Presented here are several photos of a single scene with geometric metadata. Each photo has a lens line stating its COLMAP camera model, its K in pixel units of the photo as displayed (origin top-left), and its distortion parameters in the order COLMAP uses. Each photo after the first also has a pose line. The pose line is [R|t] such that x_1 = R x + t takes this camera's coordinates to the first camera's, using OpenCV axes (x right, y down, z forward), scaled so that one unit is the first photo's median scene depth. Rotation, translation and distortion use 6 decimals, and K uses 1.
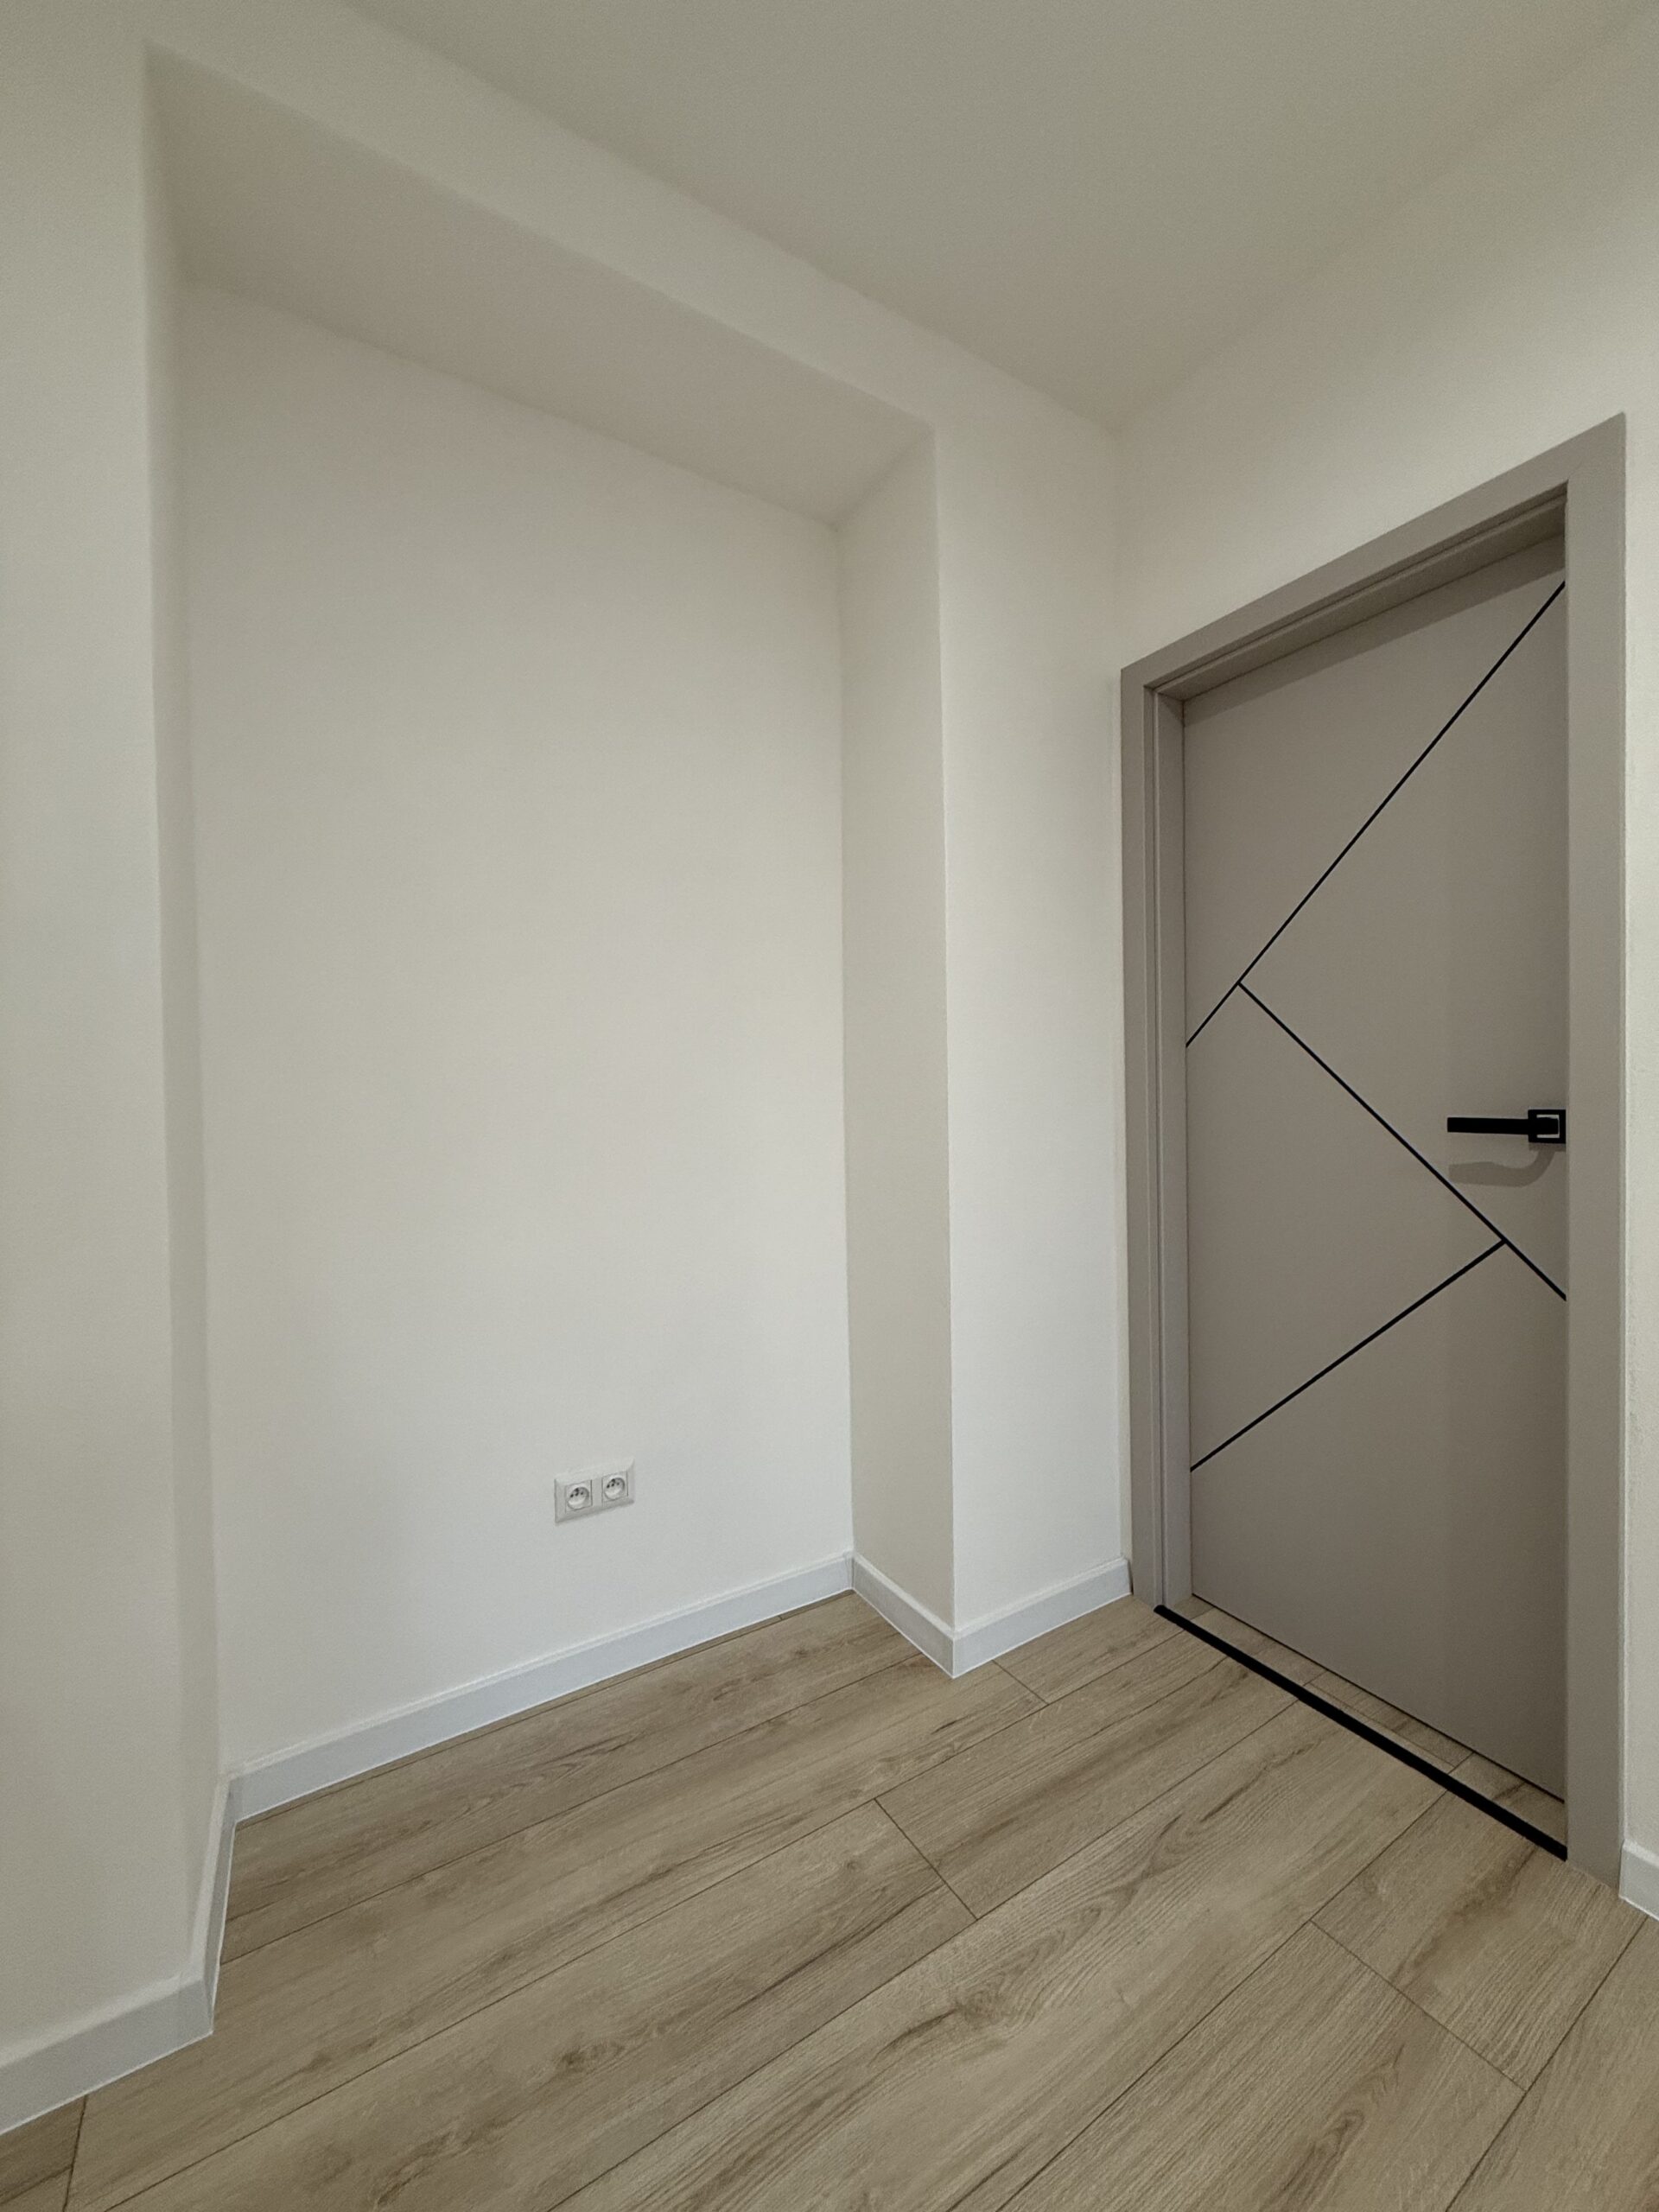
lens RADIAL K [[871.7, 0, 840.9], [0, 871.7, 1241.1], [0, 0, 1]] dist [-0.001565, 0.000384]
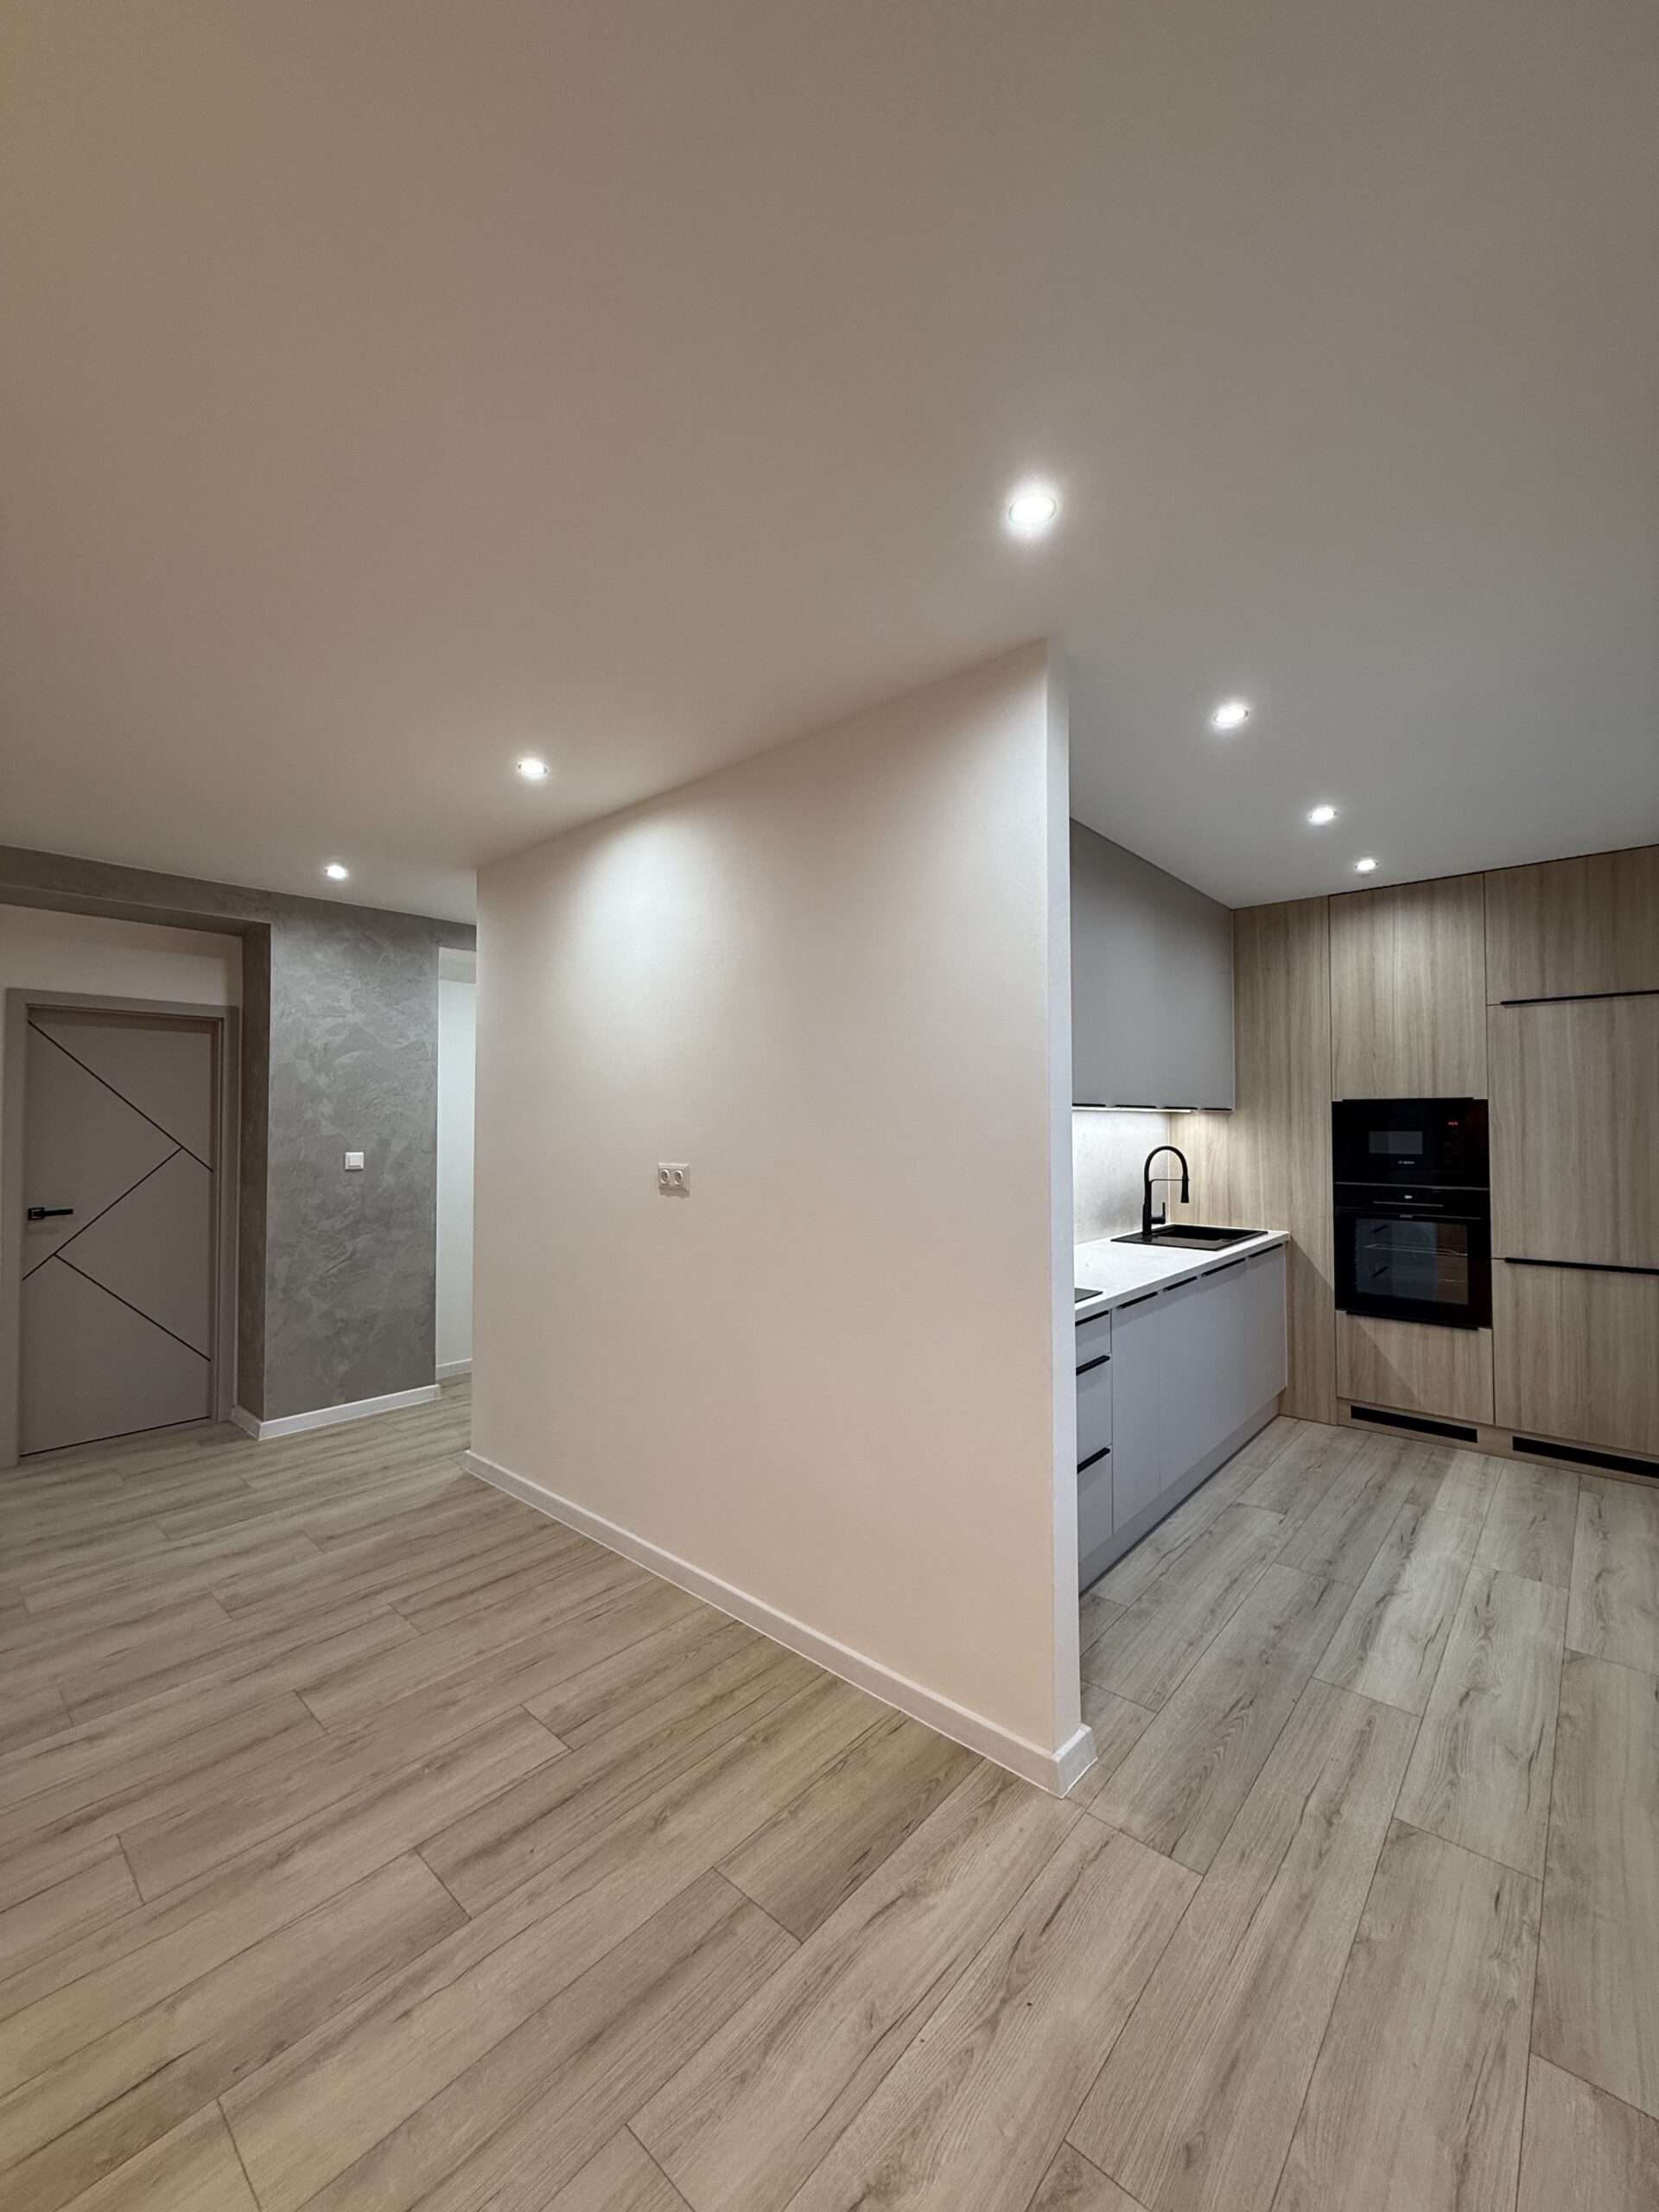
lens RADIAL K [[871.7, 0, 825.3], [0, 871.7, 1102.4], [0, 0, 1]] dist [-0.001565, 0.000384]
pose [[0.965429, -0.004777, 0.260622, -1.936998], [0.059795, 0.977229, -0.203589, -0.064819], [-0.253714, 0.212135, 0.943731, -1.155194]]
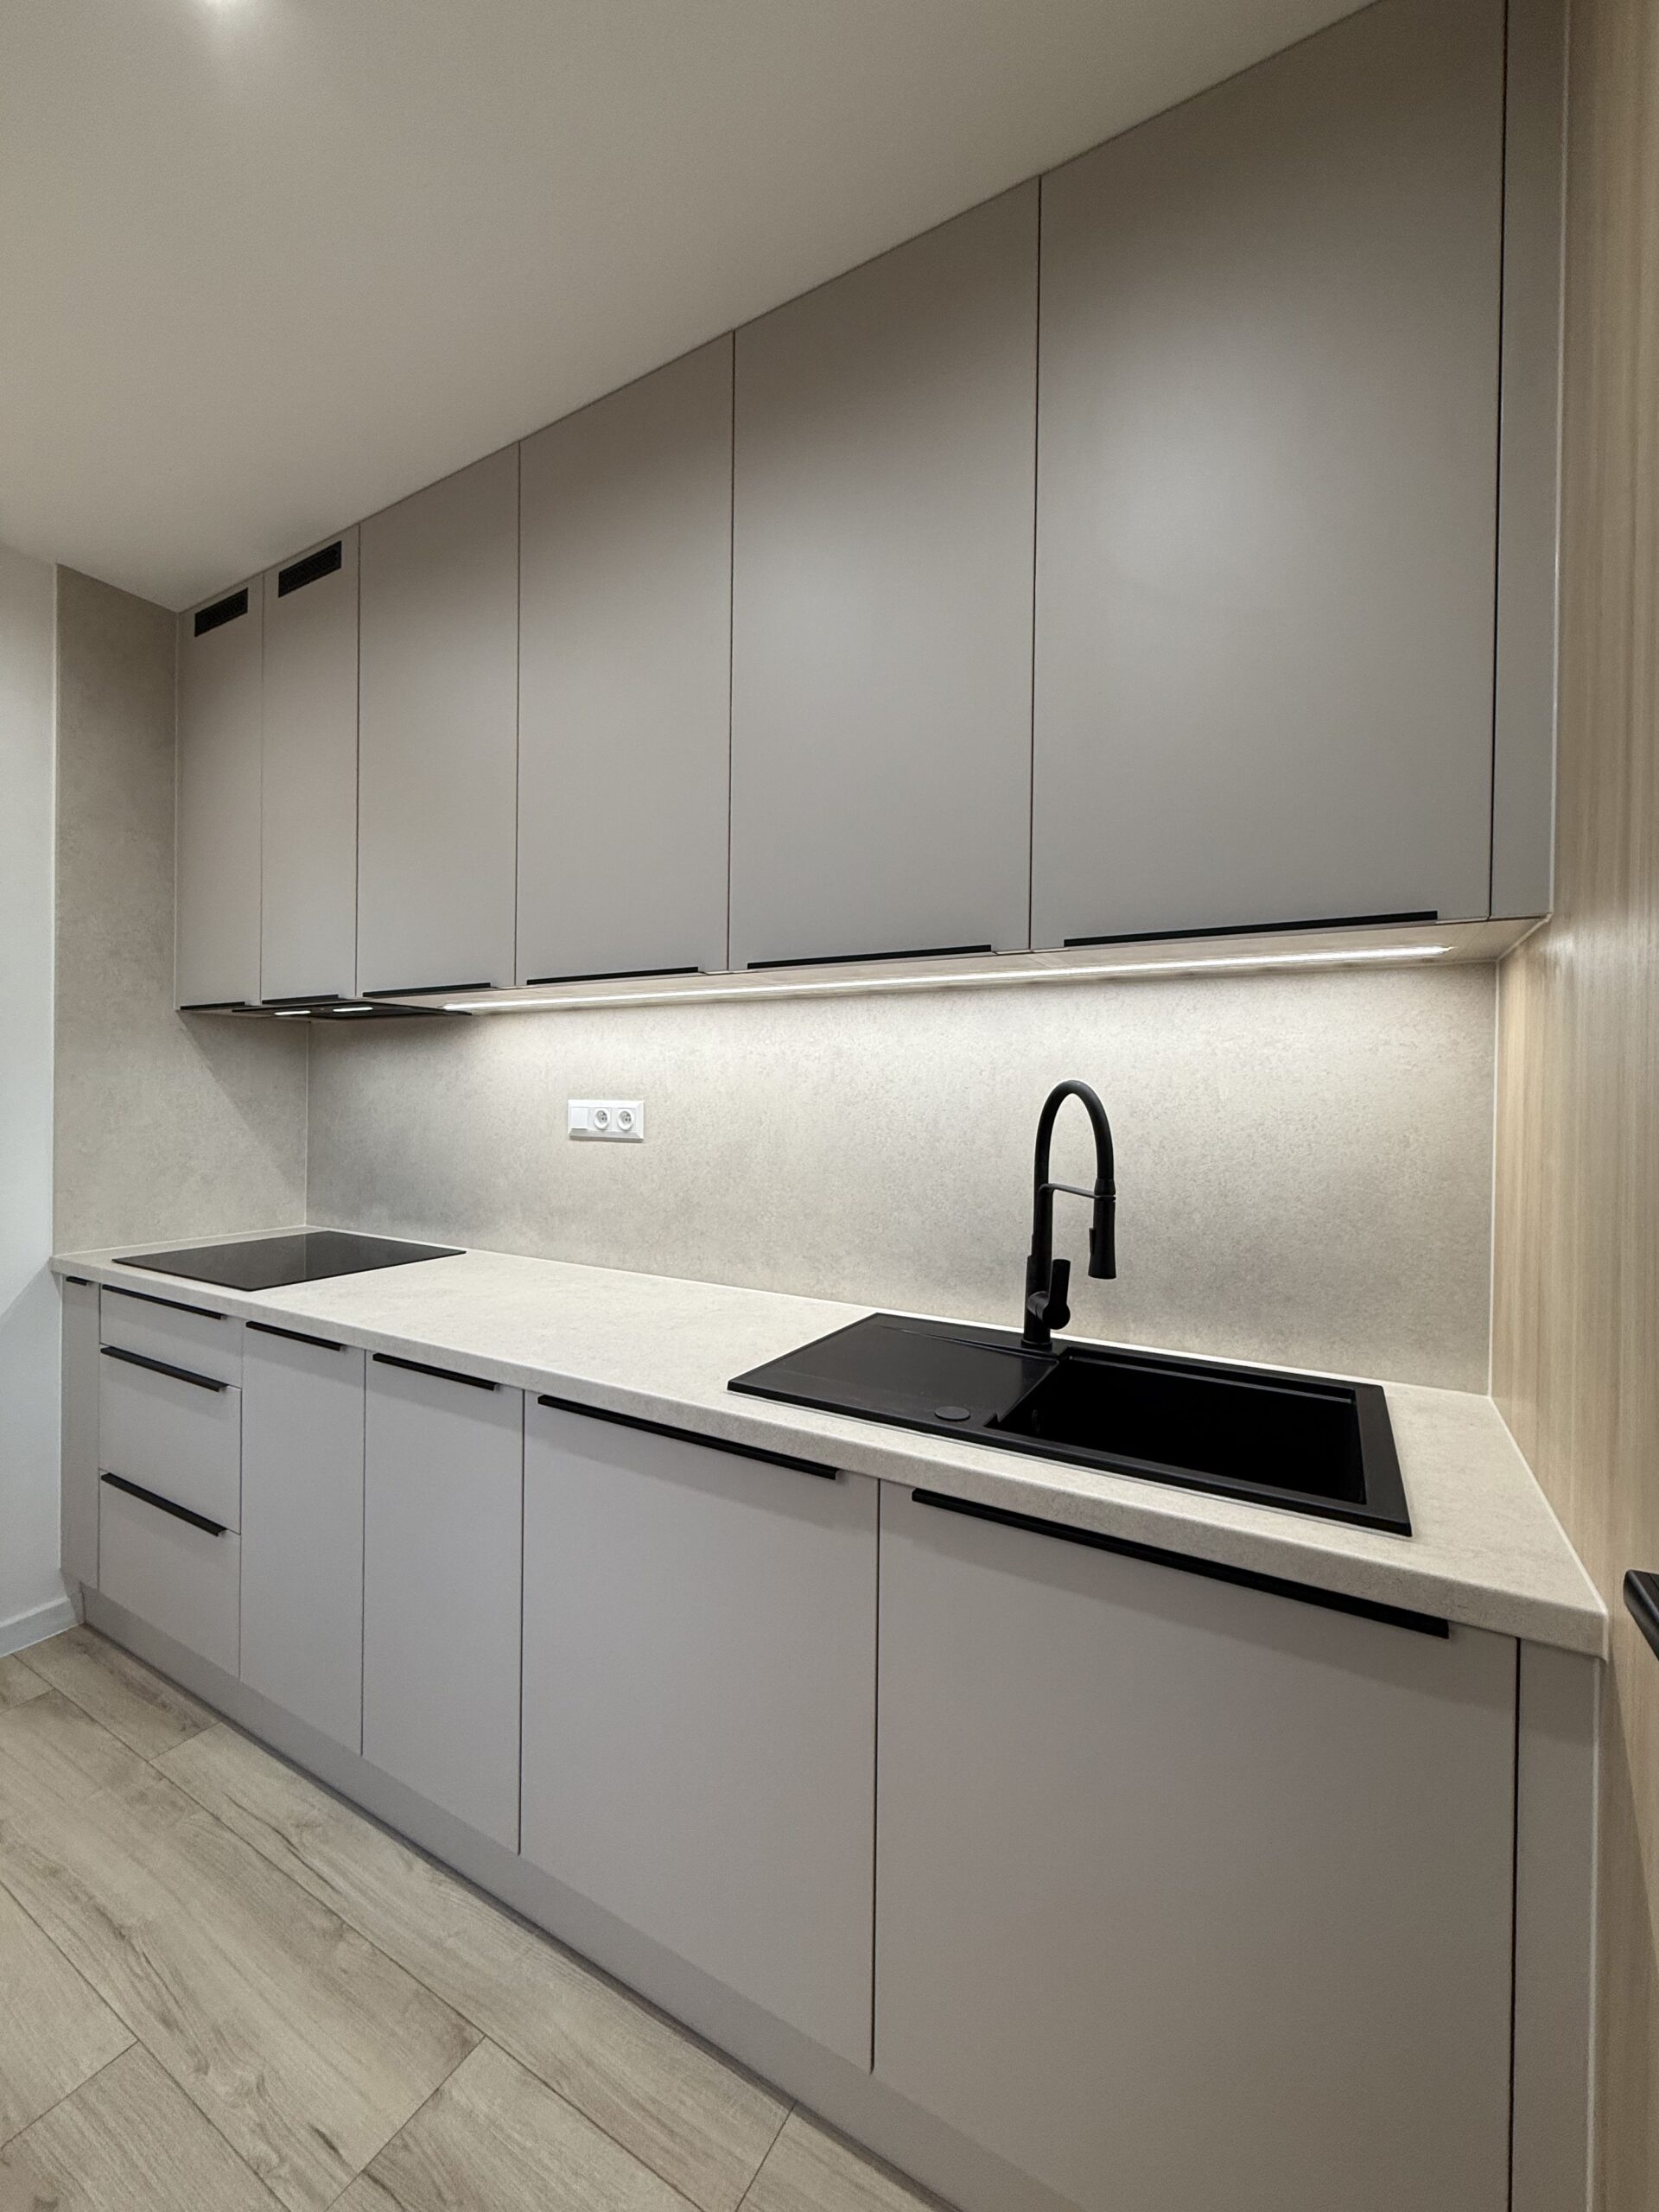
lens RADIAL K [[871.7, 0, 828.7], [0, 871.7, 1106.8], [0, 0, 1]] dist [-0.001565, 0.000384]
pose [[0.461942, 0.007475, -0.886879, 1.240510], [-0.180923, 0.979732, -0.085978, -0.356622], [0.868261, 0.200174, 0.453932, 1.179257]]
